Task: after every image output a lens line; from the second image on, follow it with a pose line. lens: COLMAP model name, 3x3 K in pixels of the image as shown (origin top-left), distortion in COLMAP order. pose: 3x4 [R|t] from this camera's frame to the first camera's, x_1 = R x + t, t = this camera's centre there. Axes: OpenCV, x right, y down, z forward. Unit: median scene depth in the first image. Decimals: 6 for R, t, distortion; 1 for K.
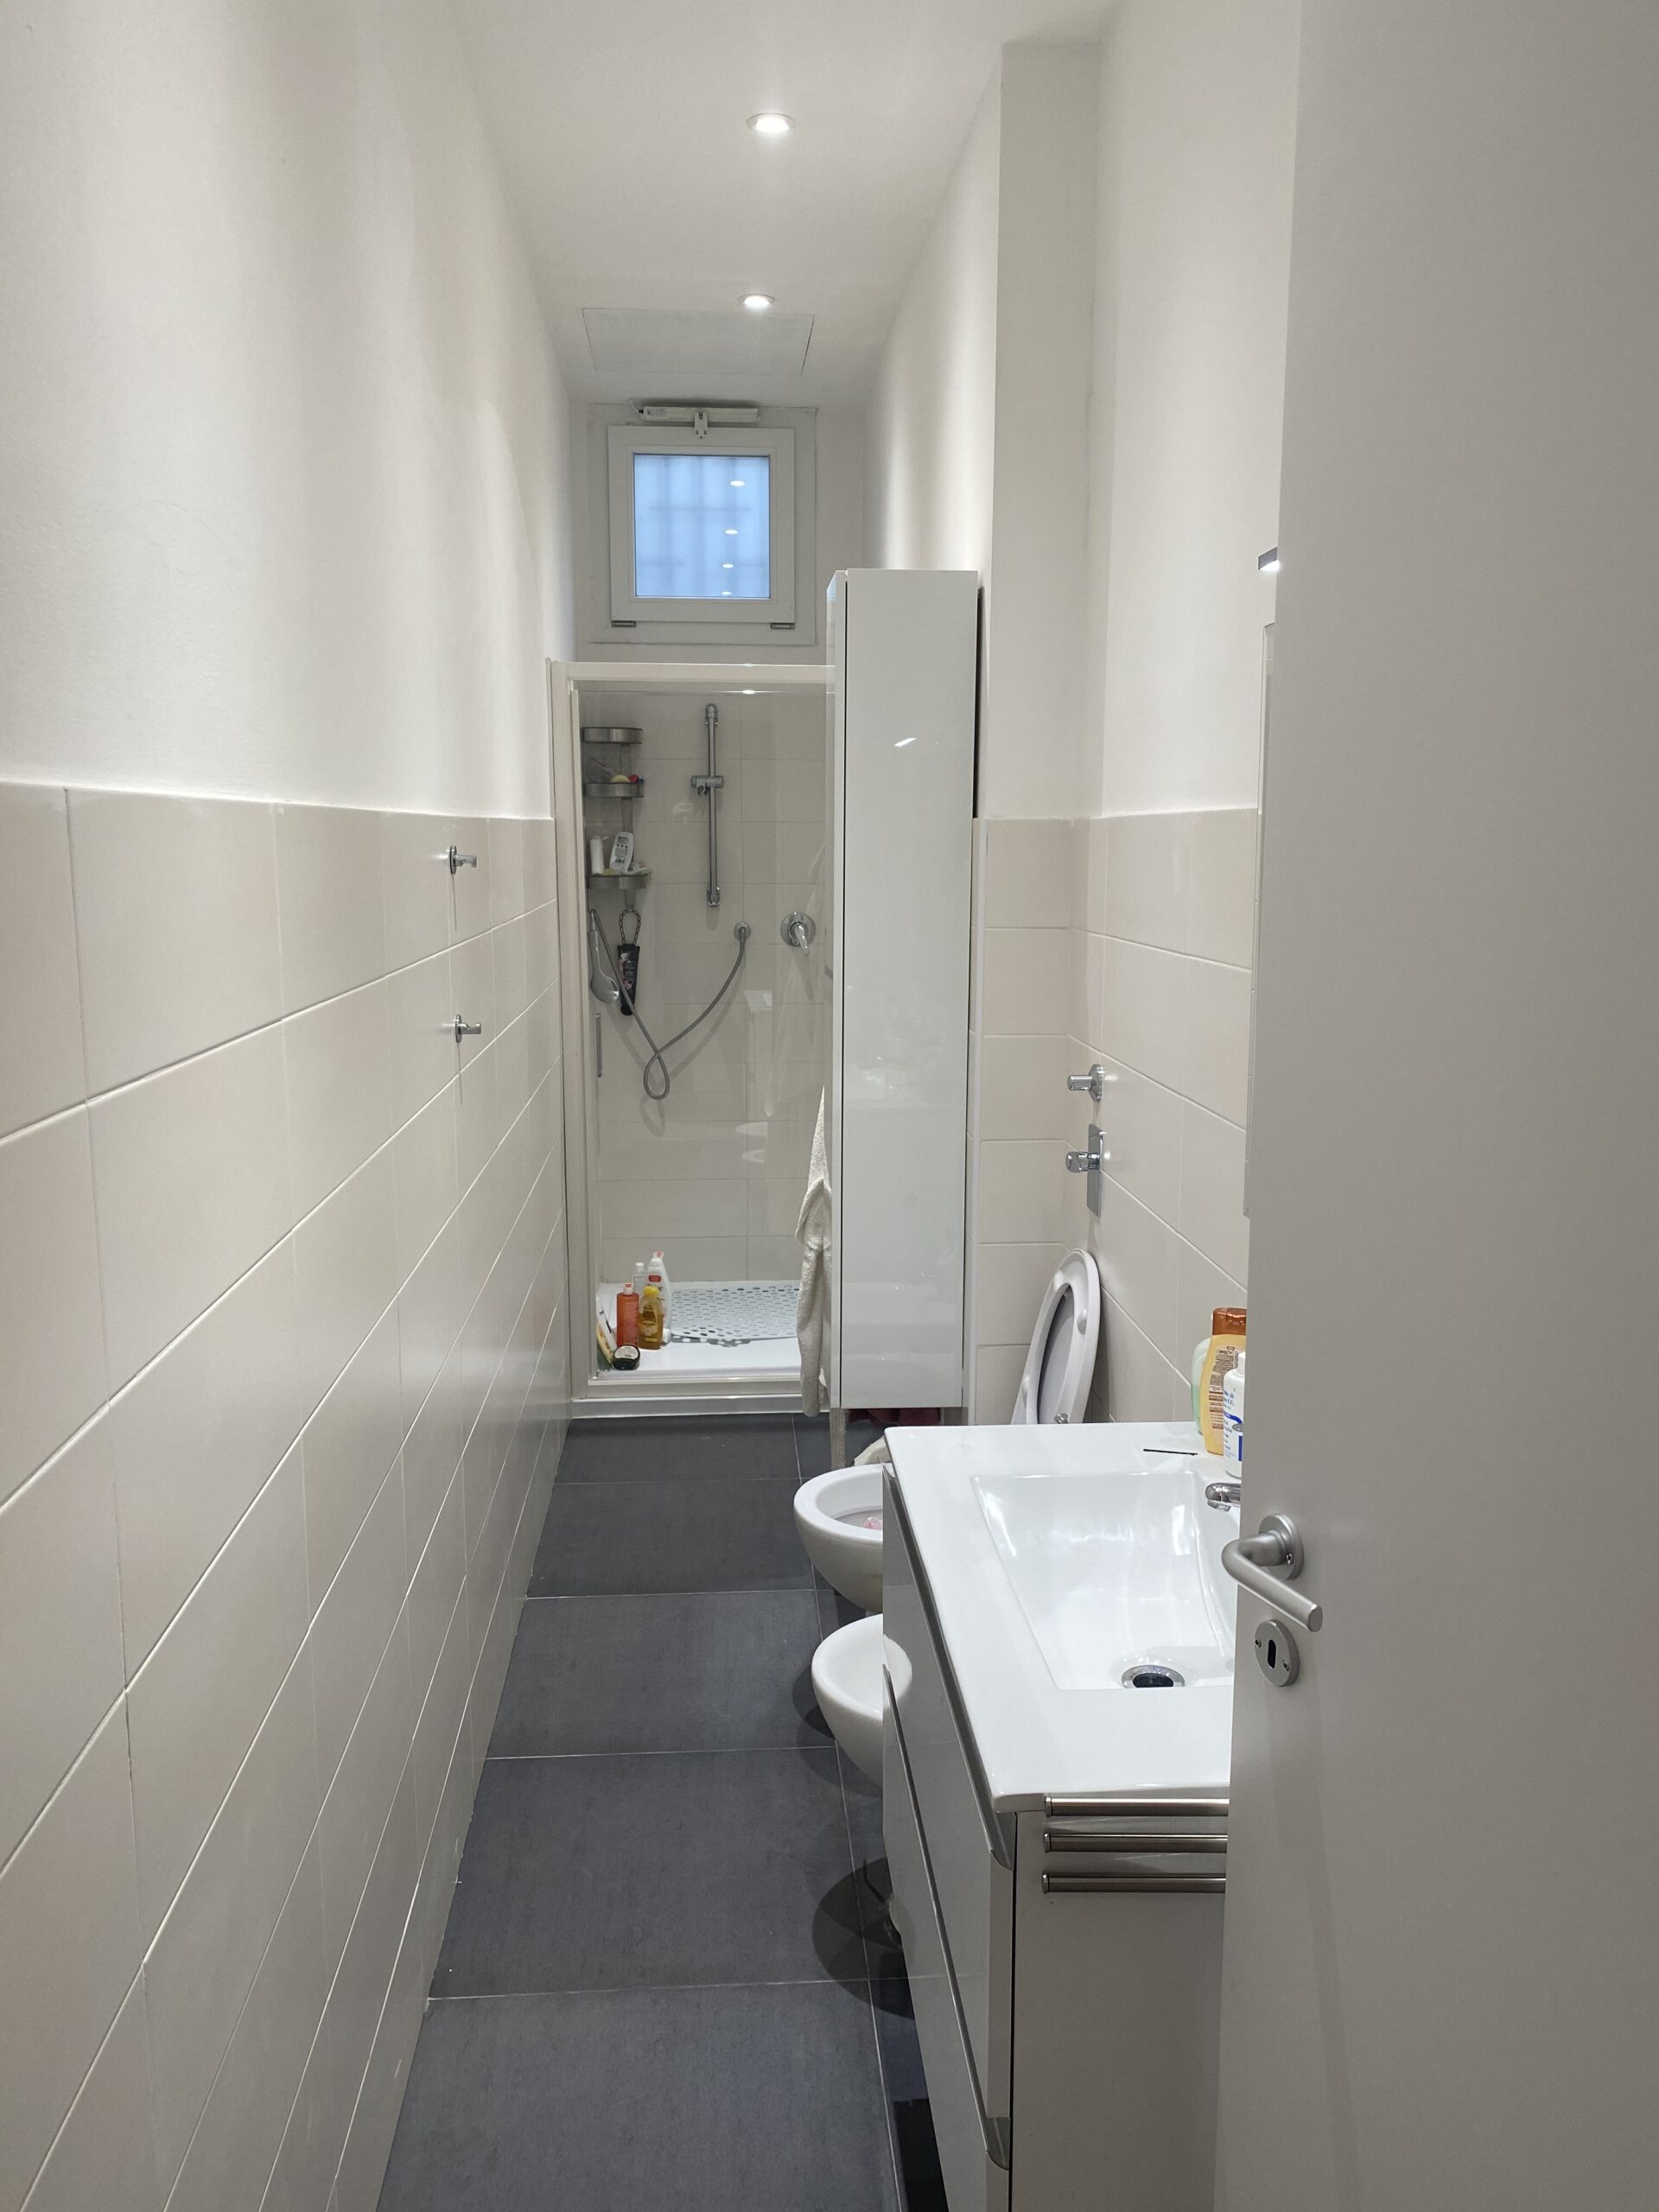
lens RADIAL K [[1712.2, 0, 811.1], [0, 1712.2, 1111.3], [0, 0, 1]] dist [0.037951, -0.050801]
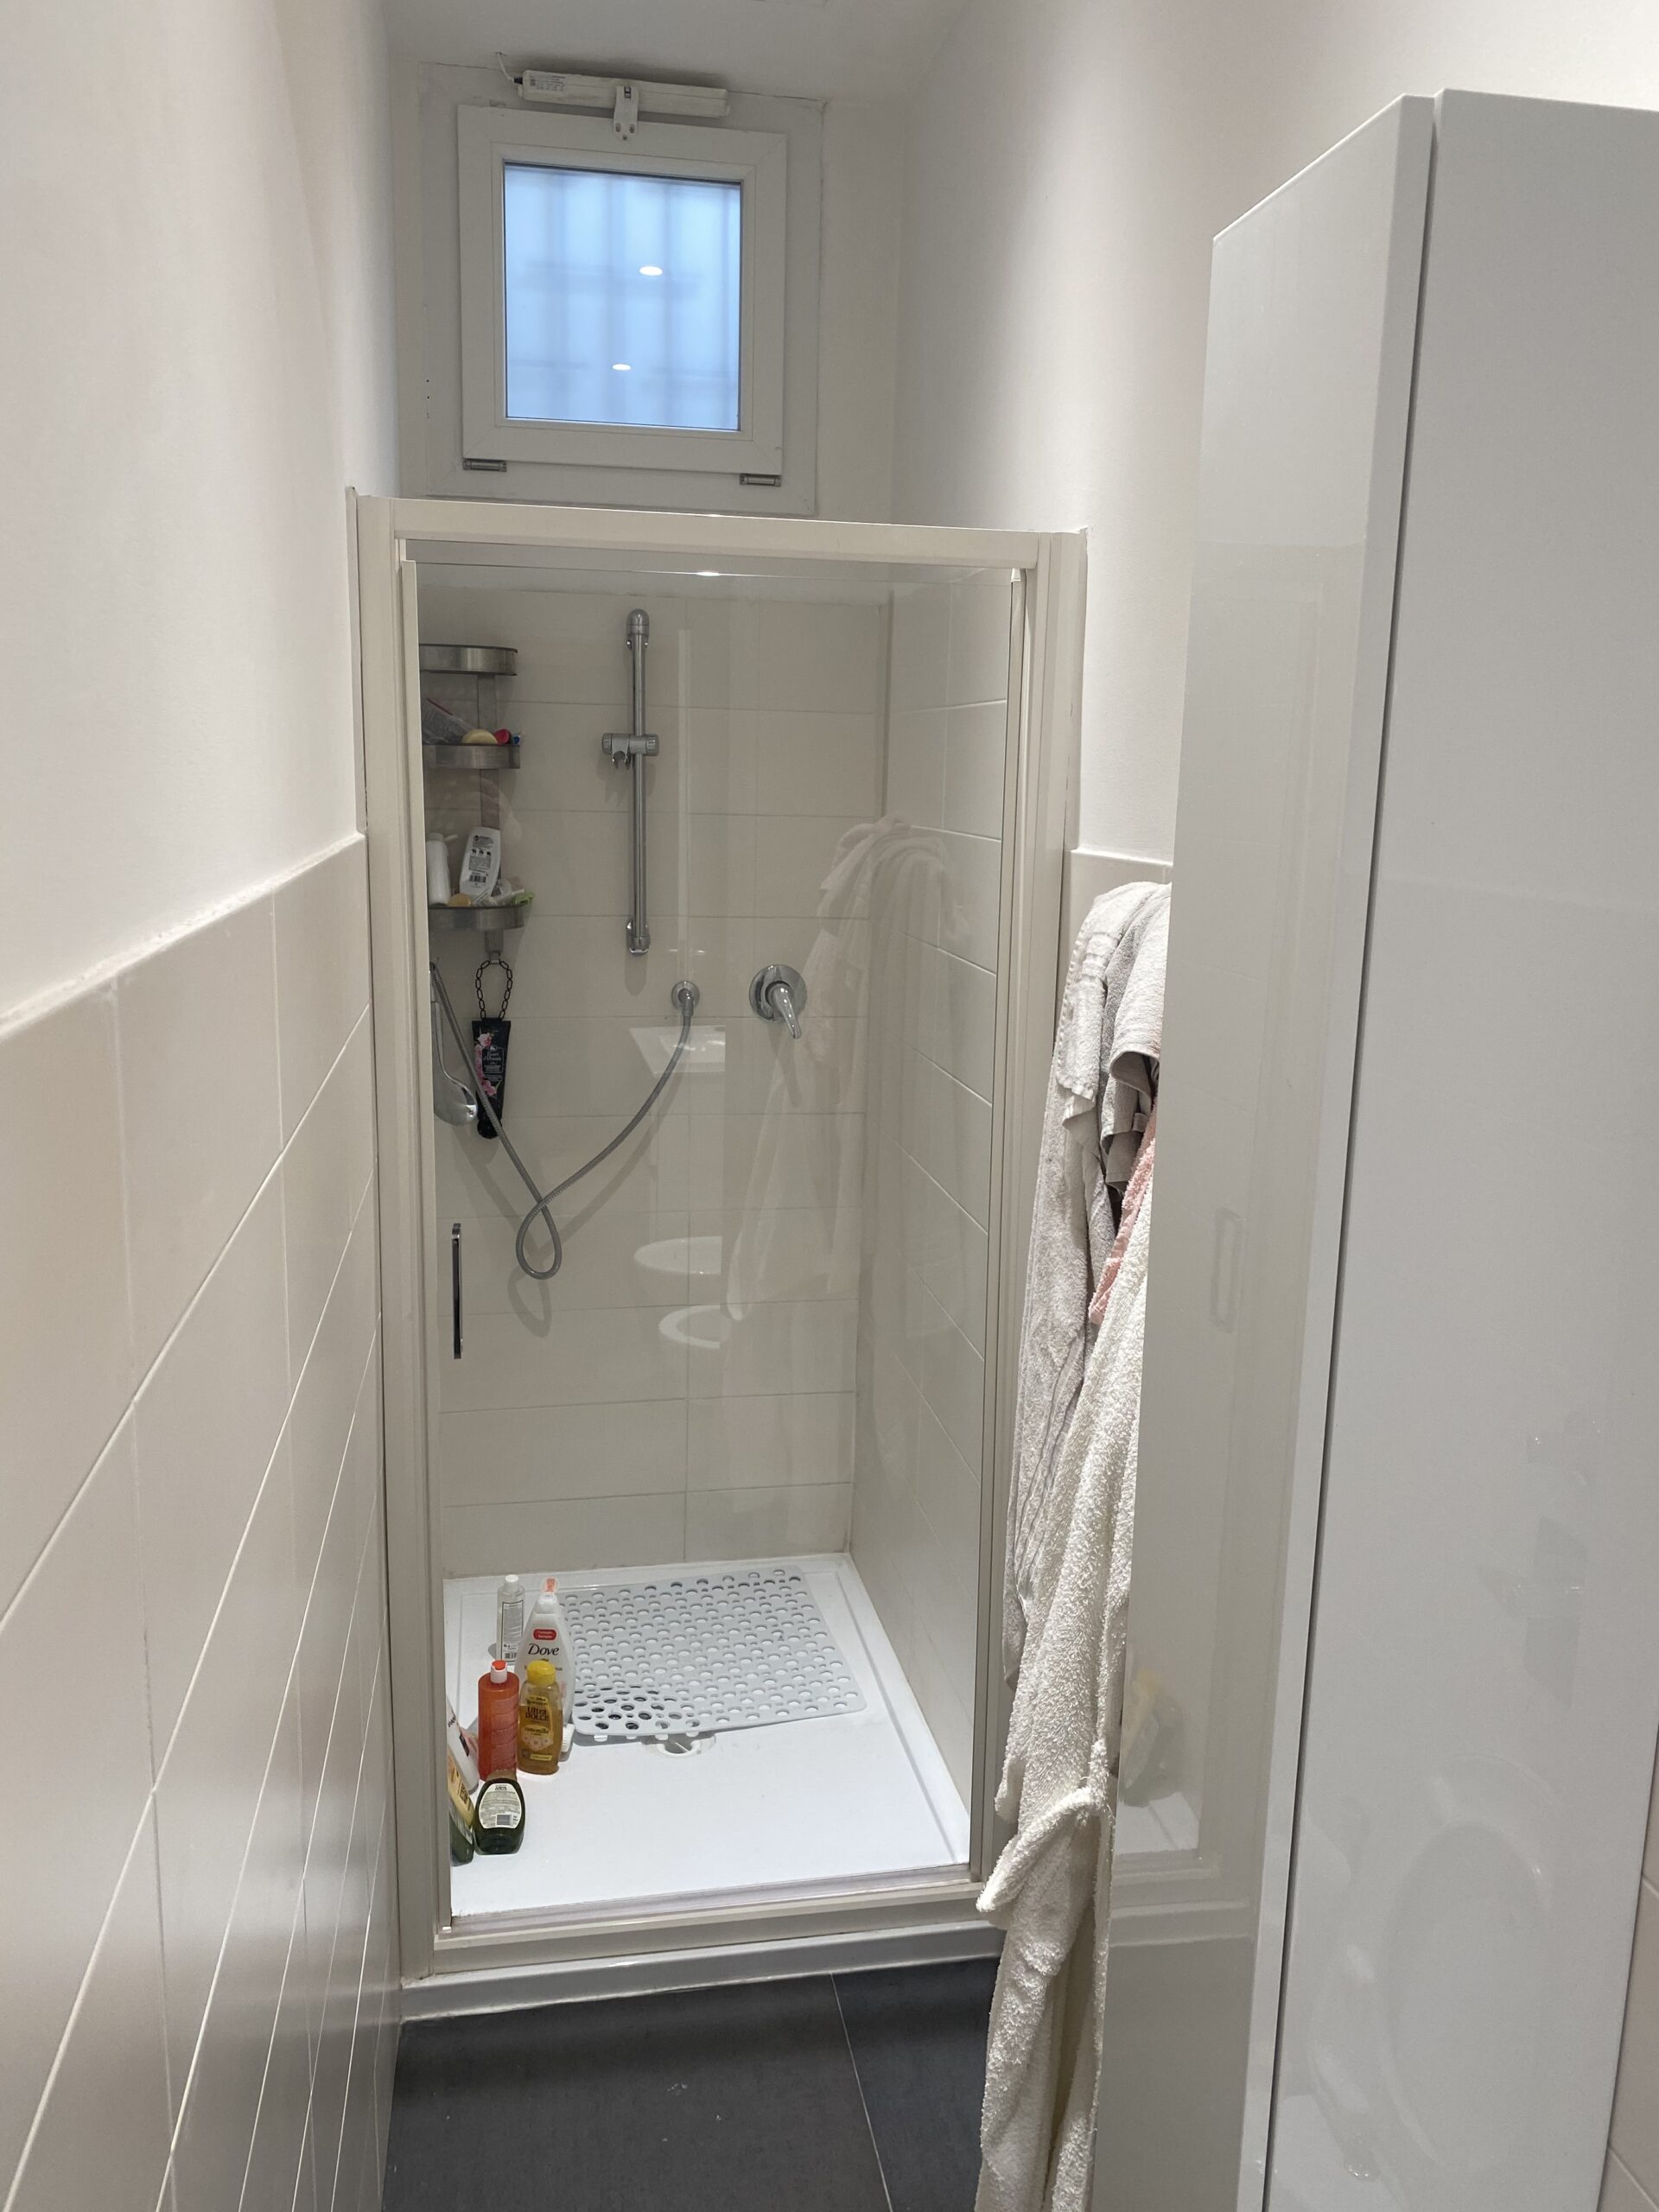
lens RADIAL K [[1723.3, 0, 829.5], [0, 1723.3, 1106.0], [0, 0, 1]] dist [0.078774, -0.171913]
pose [[0.992789, 0.001830, 0.119857, -0.067136], [-0.005572, 0.999507, 0.030889, -0.093074], [-0.119742, -0.031334, 0.992310, 0.427851]]
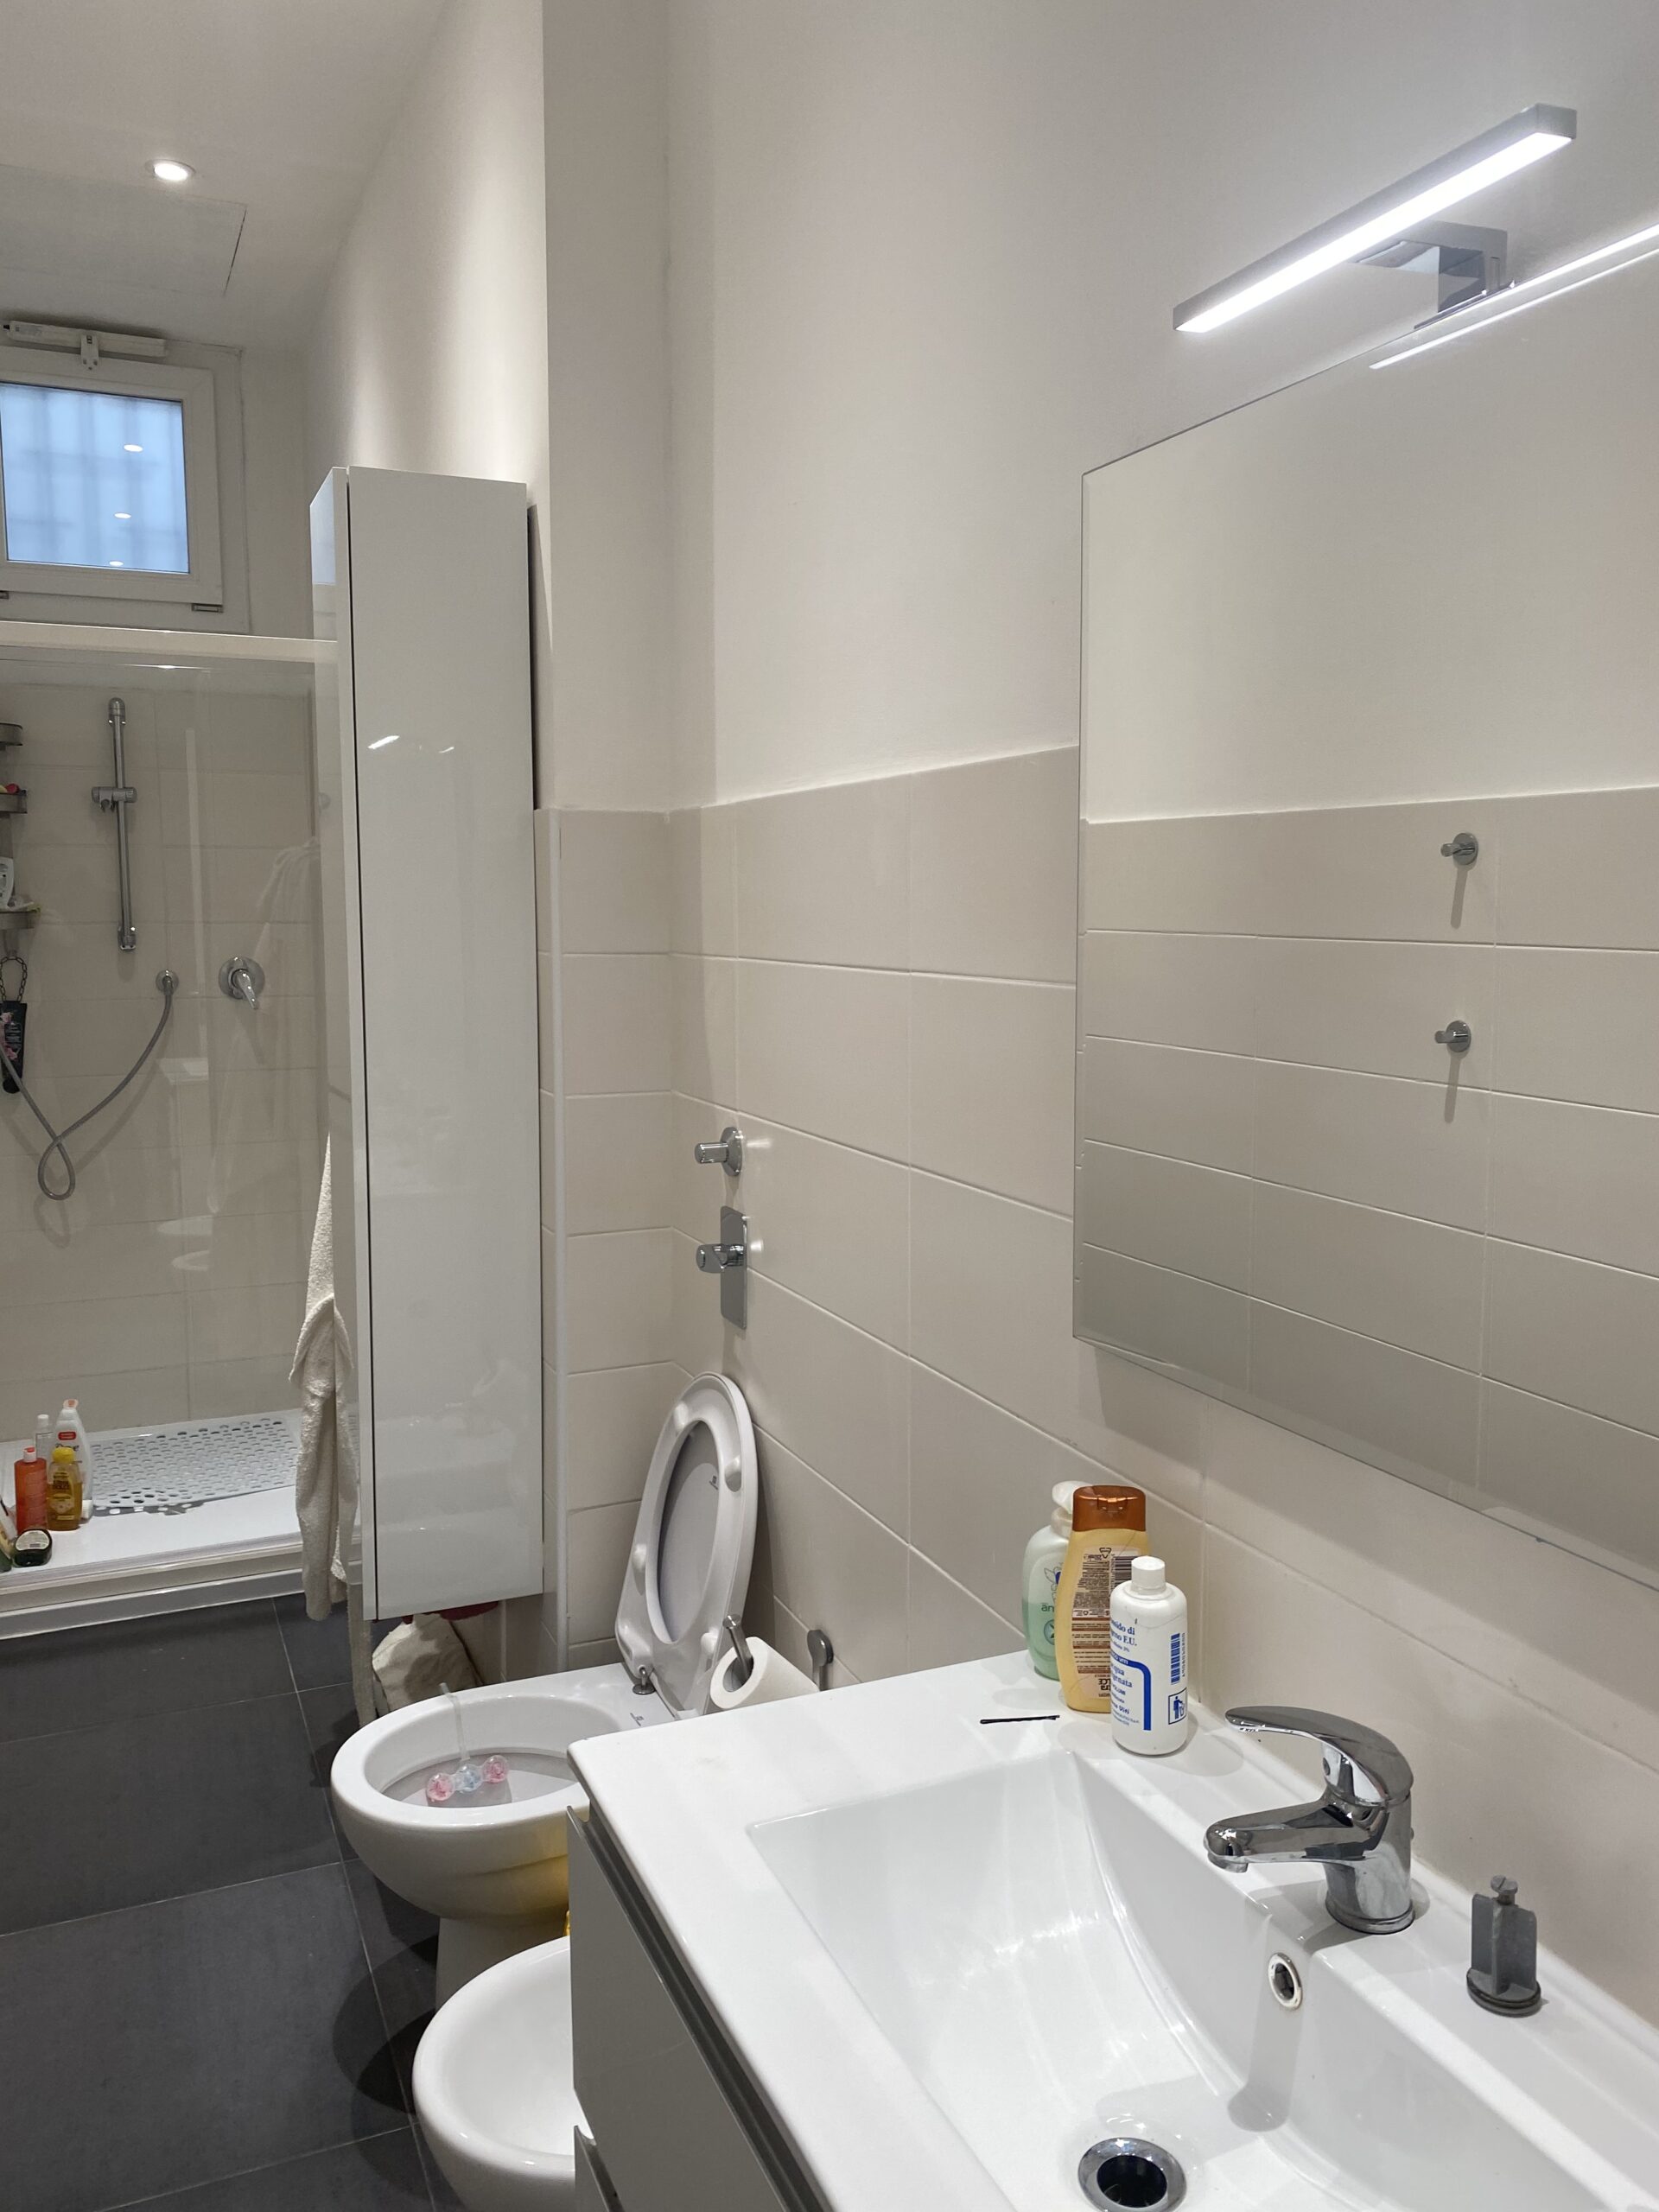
lens RADIAL K [[1728.2, 0, 829.5], [0, 1728.2, 1106.0], [0, 0, 1]] dist [0.004955, -0.010006]
pose [[0.939876, -0.037292, 0.339474, -0.027924], [0.051532, 0.998125, -0.033028, -0.005863], [-0.337606, 0.048536, 0.940035, 0.153320]]
